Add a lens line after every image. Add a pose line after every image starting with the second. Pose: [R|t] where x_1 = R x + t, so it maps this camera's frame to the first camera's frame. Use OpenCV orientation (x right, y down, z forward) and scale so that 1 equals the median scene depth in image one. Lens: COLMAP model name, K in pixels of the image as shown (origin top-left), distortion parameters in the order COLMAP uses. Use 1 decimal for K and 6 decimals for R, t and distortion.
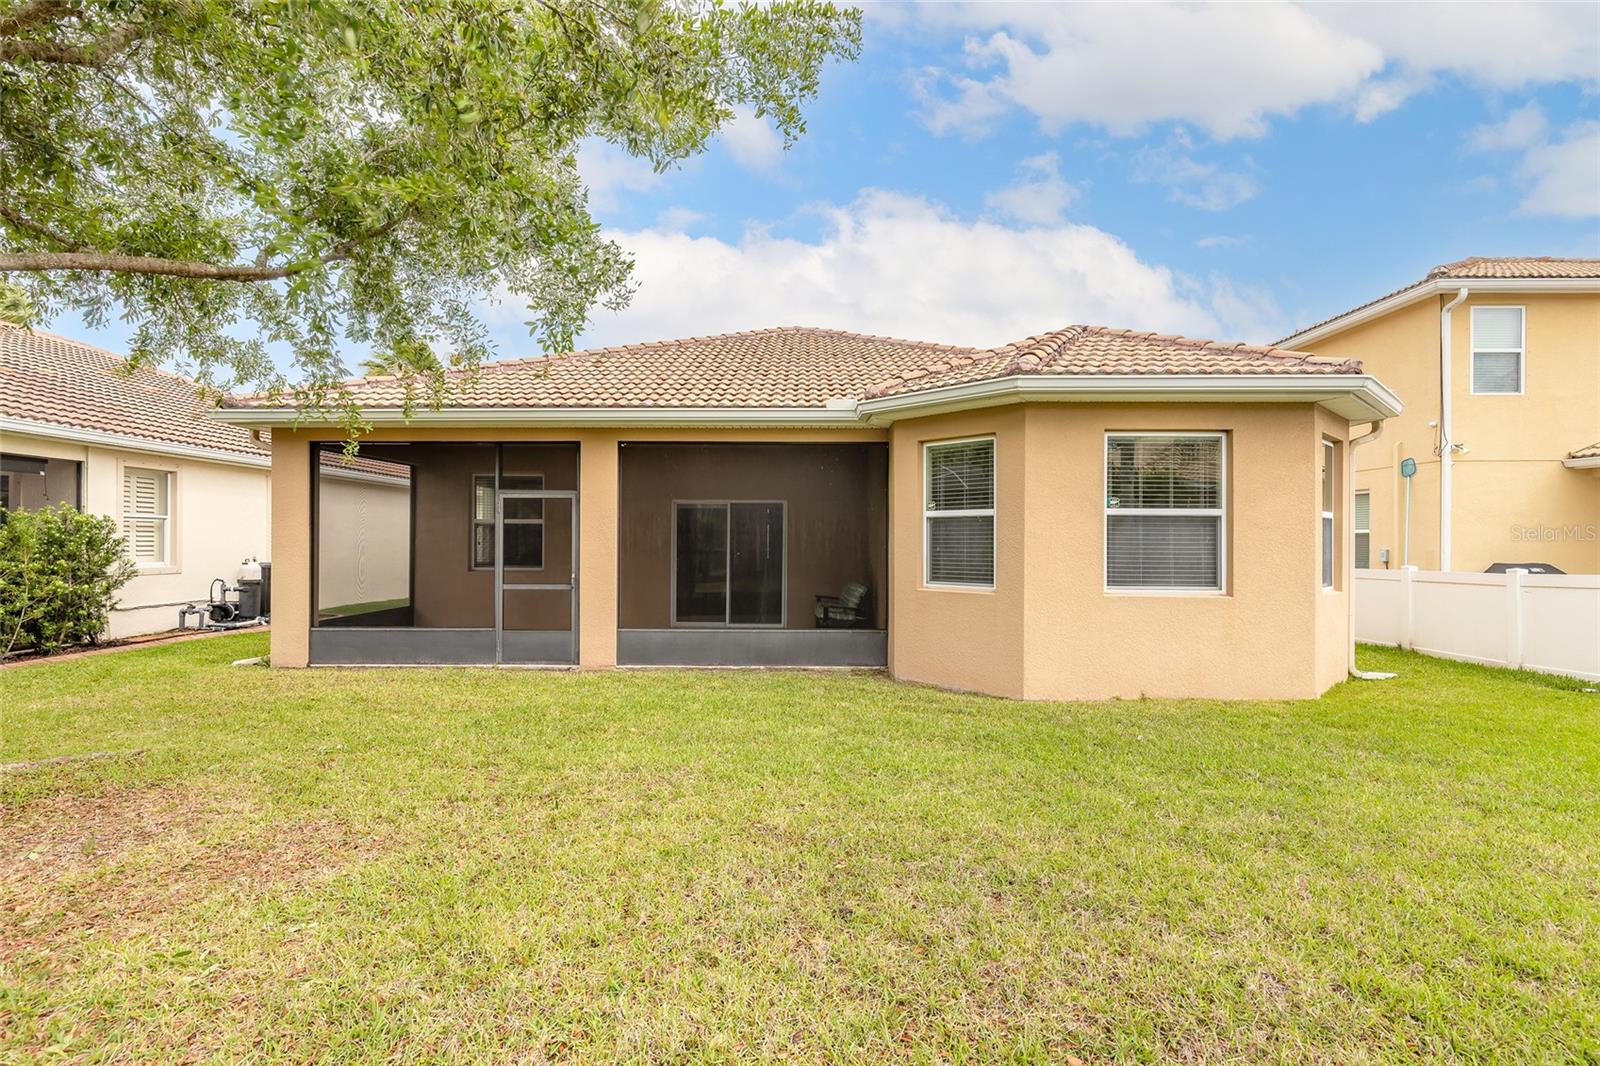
lens RADIAL K [[733.3, 0, 796.4], [0, 733.3, 534.3], [0, 0, 1]] dist [0.001576, -0.000819]
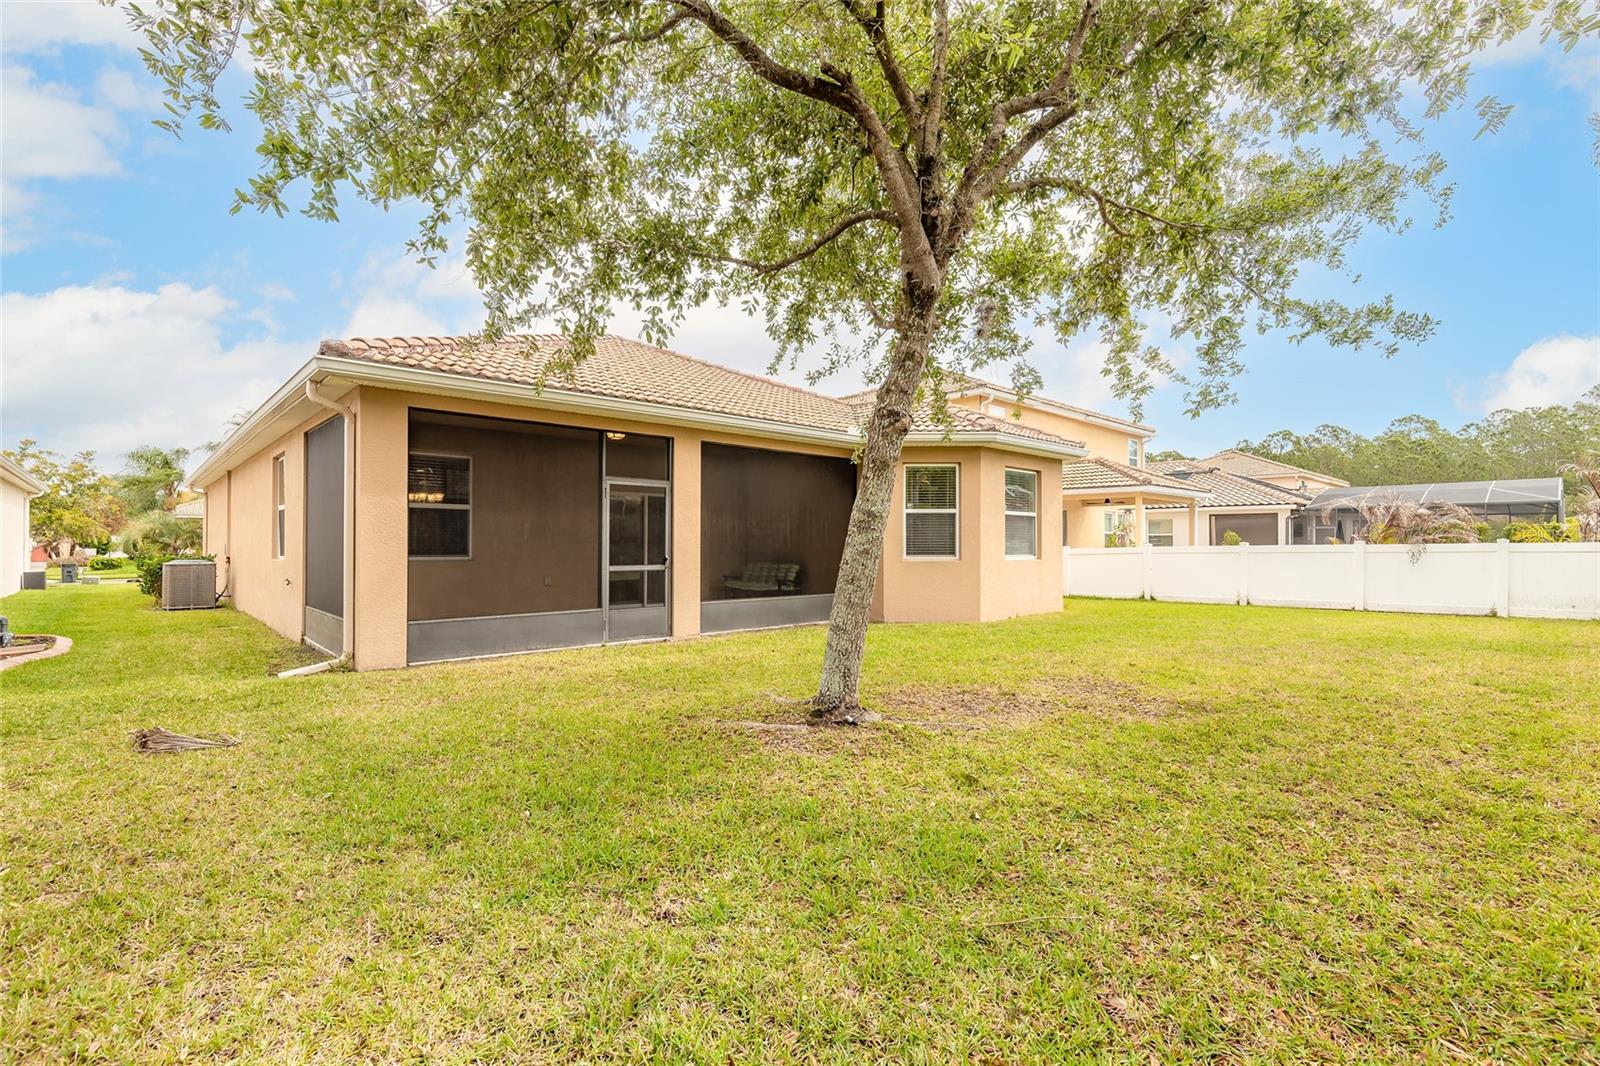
lens RADIAL K [[733.3, 0, 795.0], [0, 733.3, 529.0], [0, 0, 1]] dist [0.001576, -0.000819]
pose [[0.725868, 0.007527, 0.687793, -0.931296], [-0.015447, 0.999866, 0.005359, 0.004933], [-0.687661, -0.014514, 0.725887, 0.054442]]
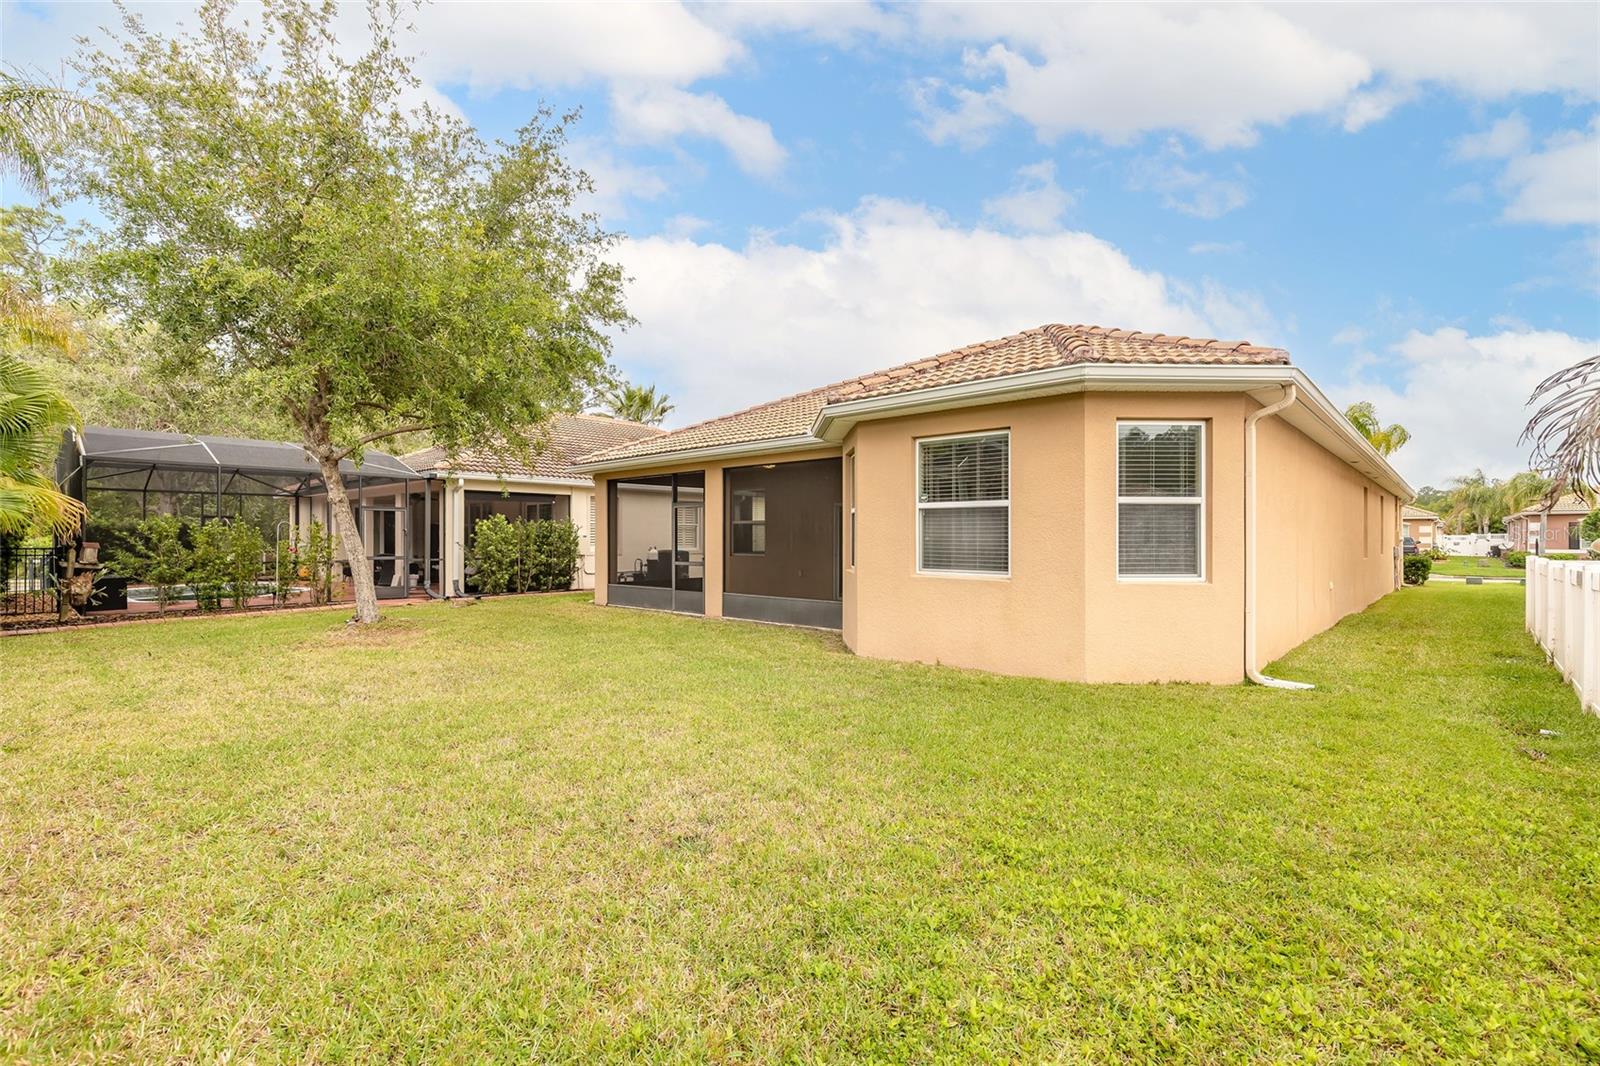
lens RADIAL K [[733.3, 0, 795.2], [0, 733.3, 540.1], [0, 0, 1]] dist [0.001576, -0.000819]
pose [[0.732935, 0.000537, -0.680298, 0.901917], [0.003185, 0.999986, 0.004221, 0.015256], [0.680291, -0.005260, 0.732923, -0.007871]]
